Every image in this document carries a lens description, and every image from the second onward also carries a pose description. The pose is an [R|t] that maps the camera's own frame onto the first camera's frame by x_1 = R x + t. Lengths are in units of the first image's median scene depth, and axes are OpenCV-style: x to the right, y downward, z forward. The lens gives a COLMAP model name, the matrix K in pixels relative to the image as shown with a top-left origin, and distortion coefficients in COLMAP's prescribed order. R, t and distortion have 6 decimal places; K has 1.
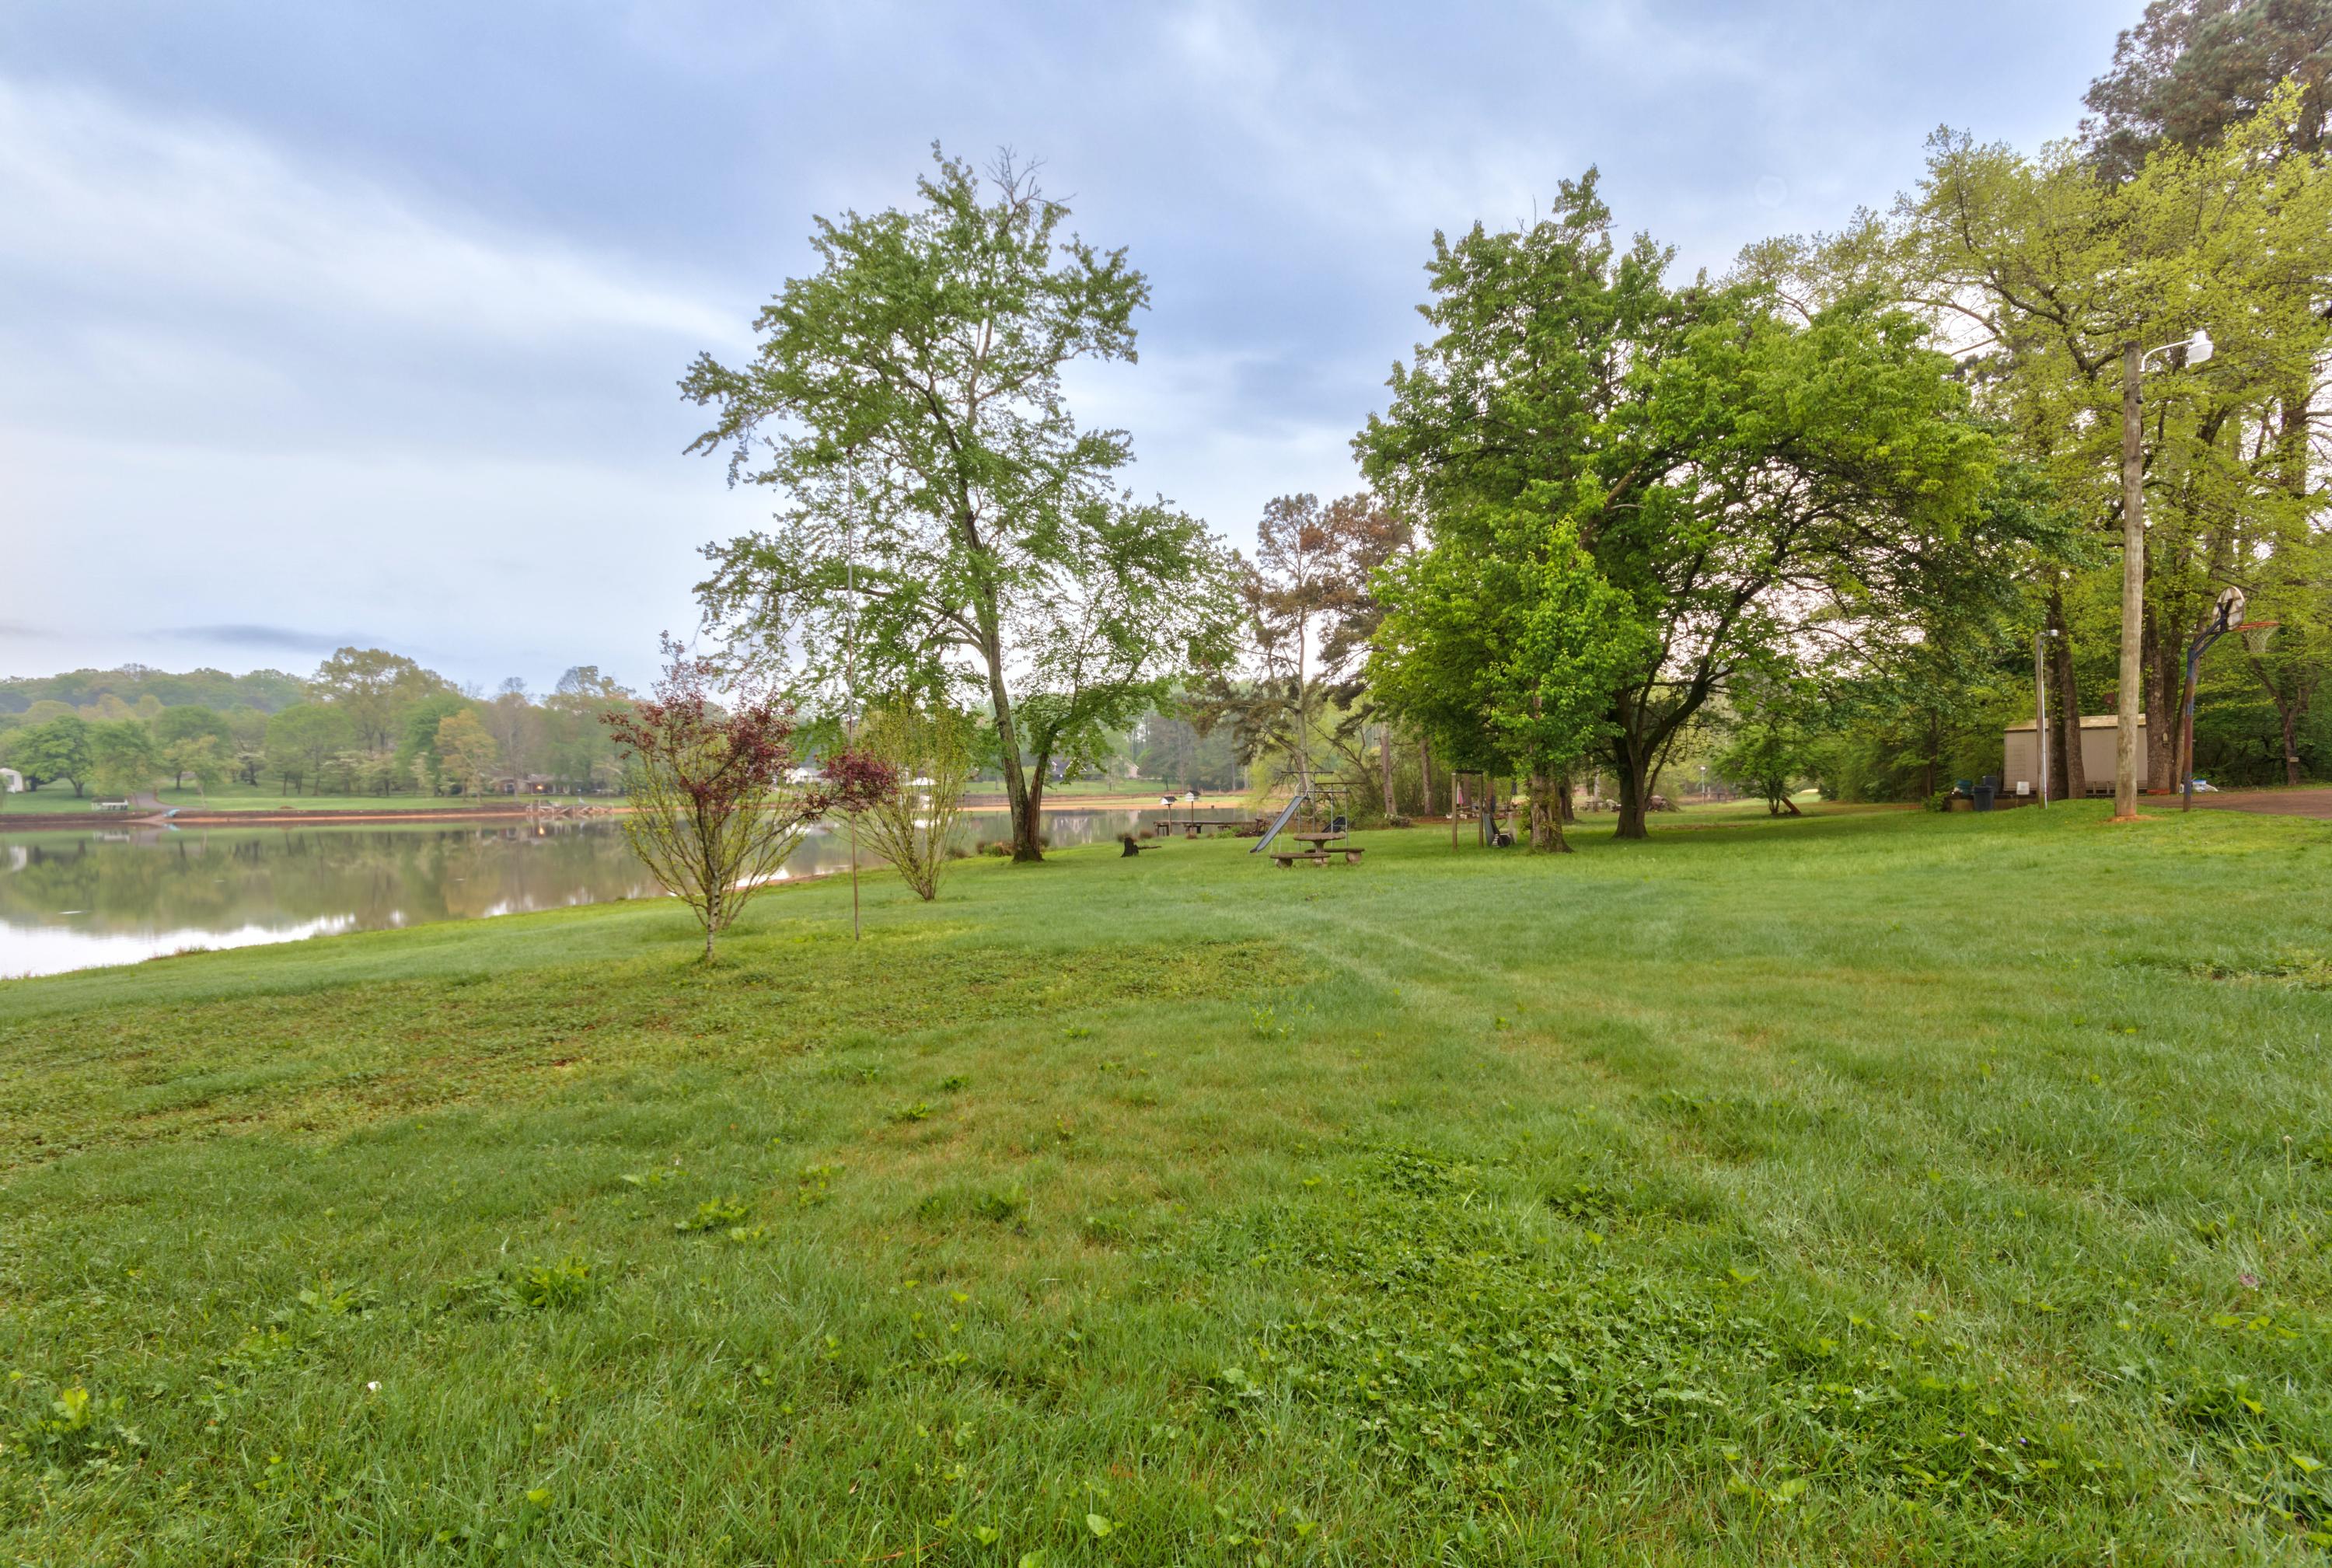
lens RADIAL K [[1125.1, 0, 1130.4], [0, 1125.1, 795.5], [0, 0, 1]] dist [0.010140, -0.000039]
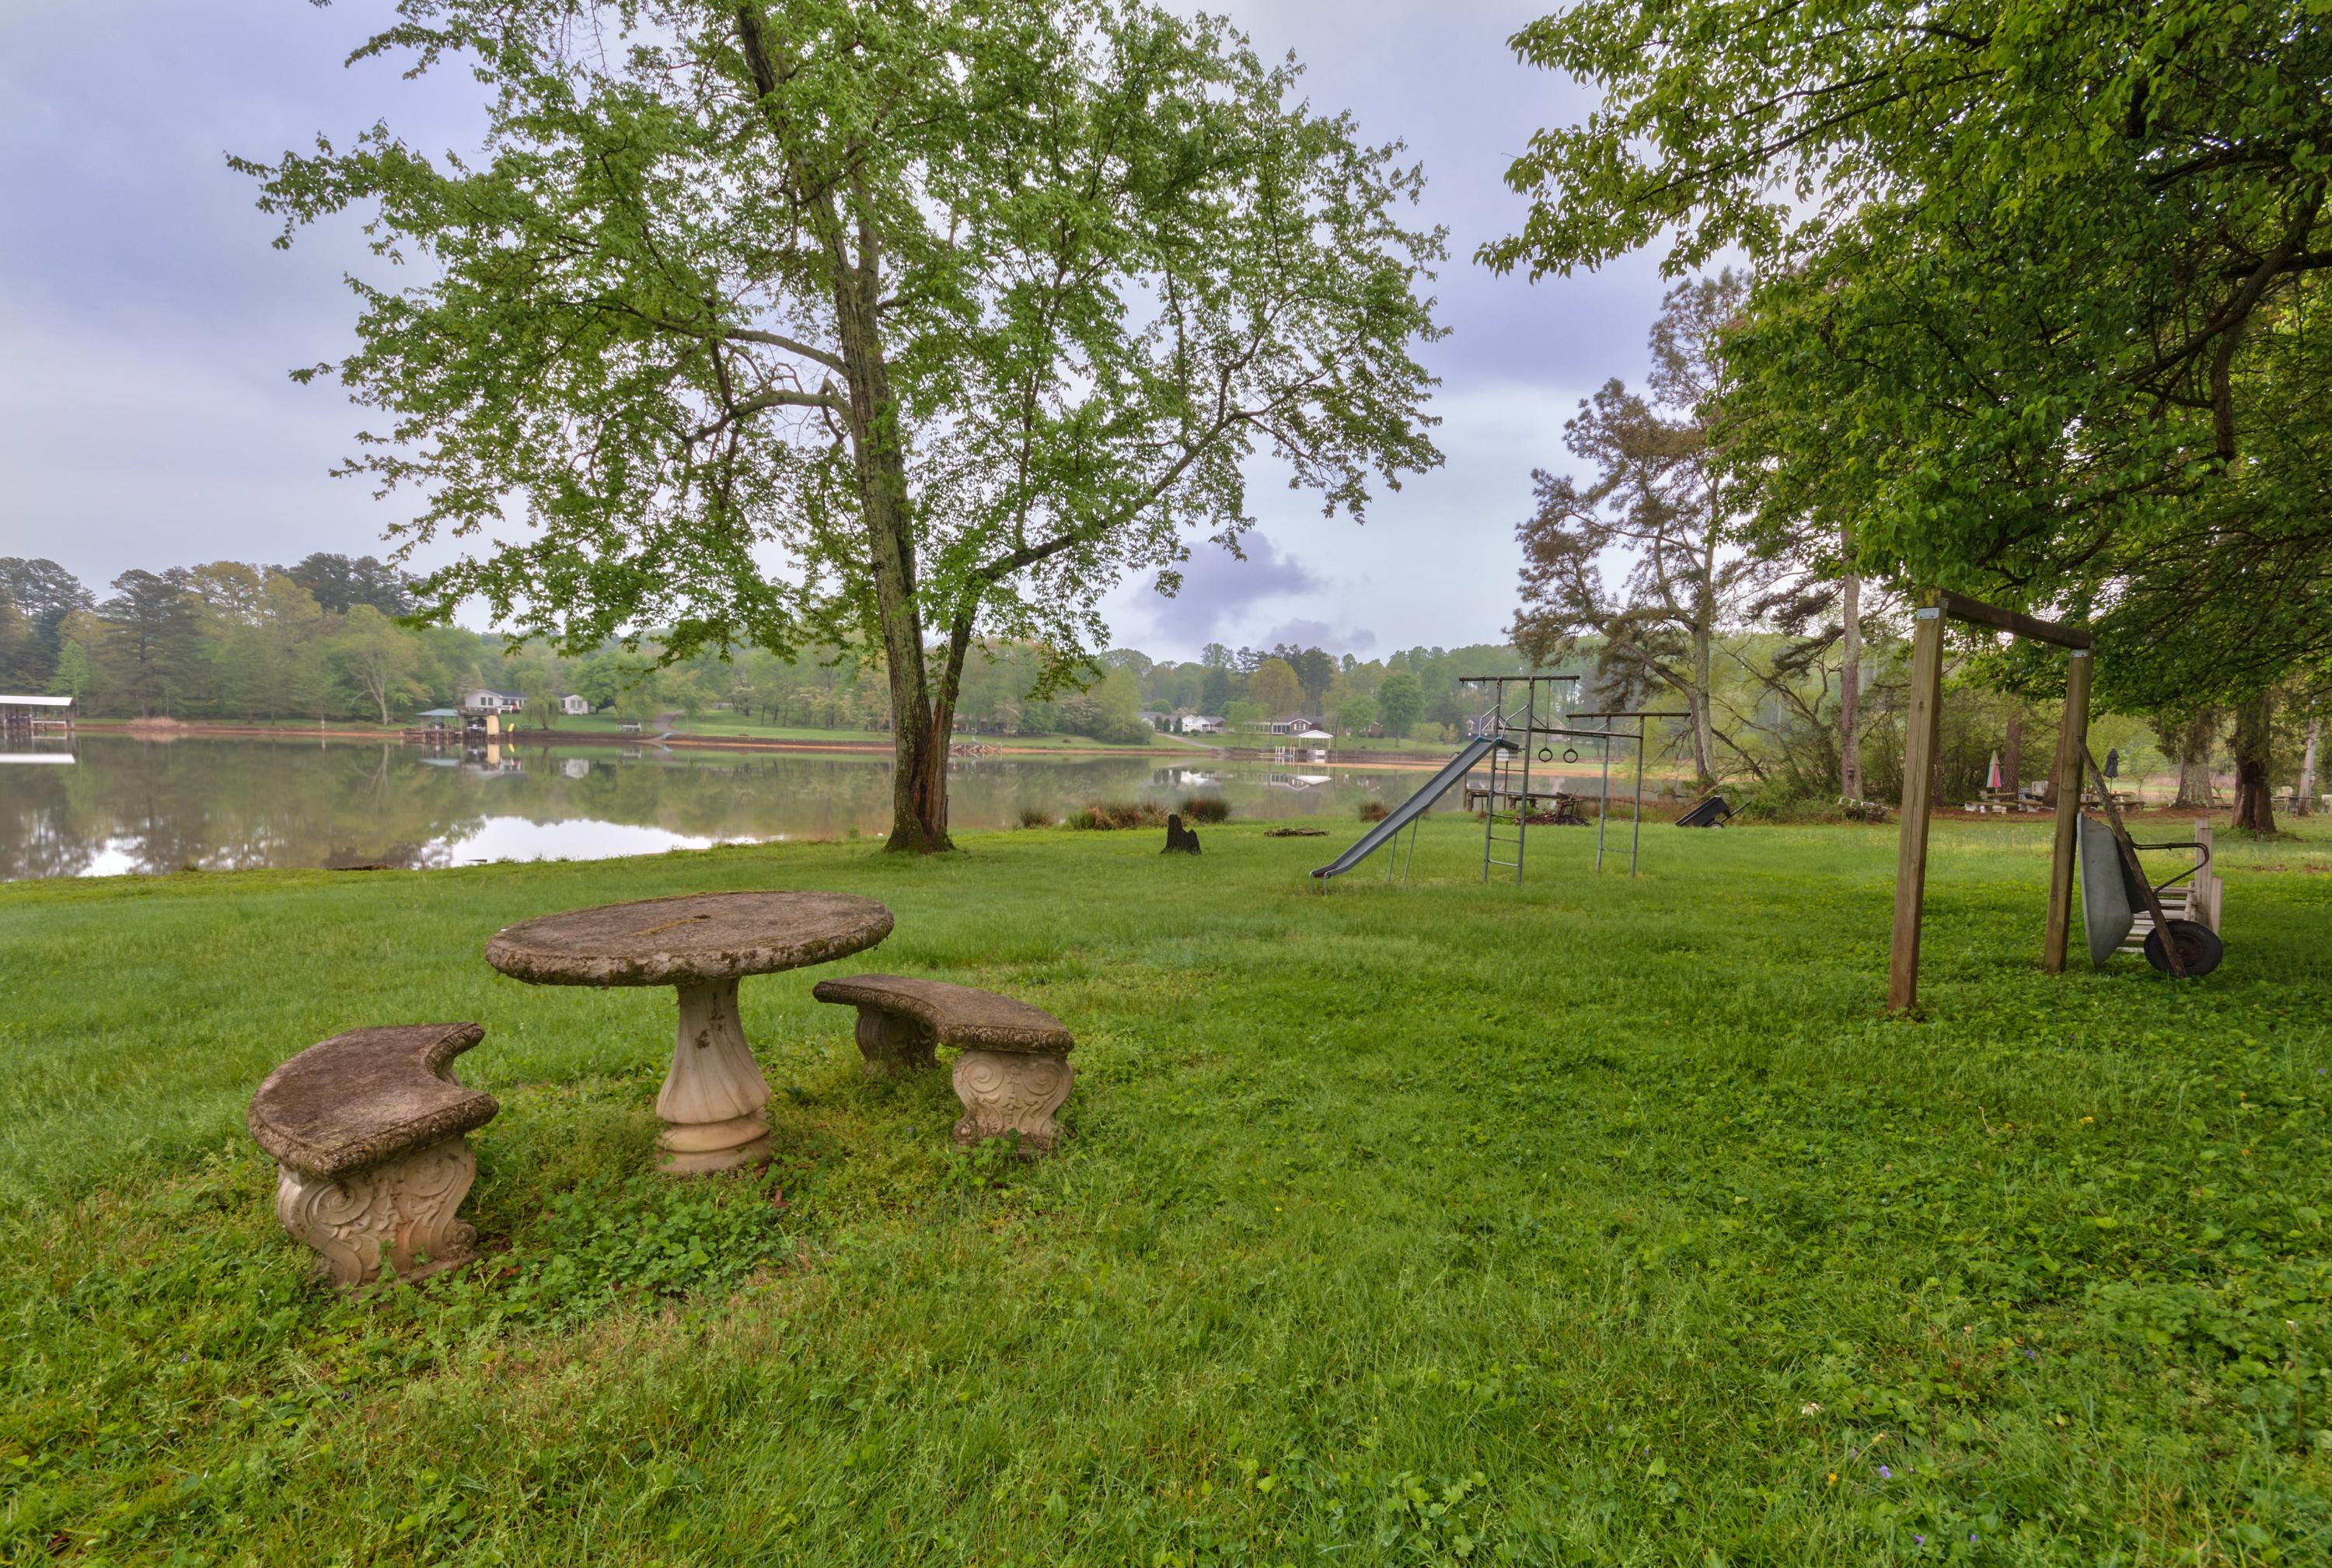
lens RADIAL K [[1125.1, 0, 1143.1], [0, 1125.1, 818.4], [0, 0, 1]] dist [0.010140, -0.000039]
pose [[0.933172, 0.065088, -0.353488, 0.085745], [-0.044371, 0.996805, 0.066408, 0.003835], [0.356681, -0.046286, 0.933079, 0.281751]]
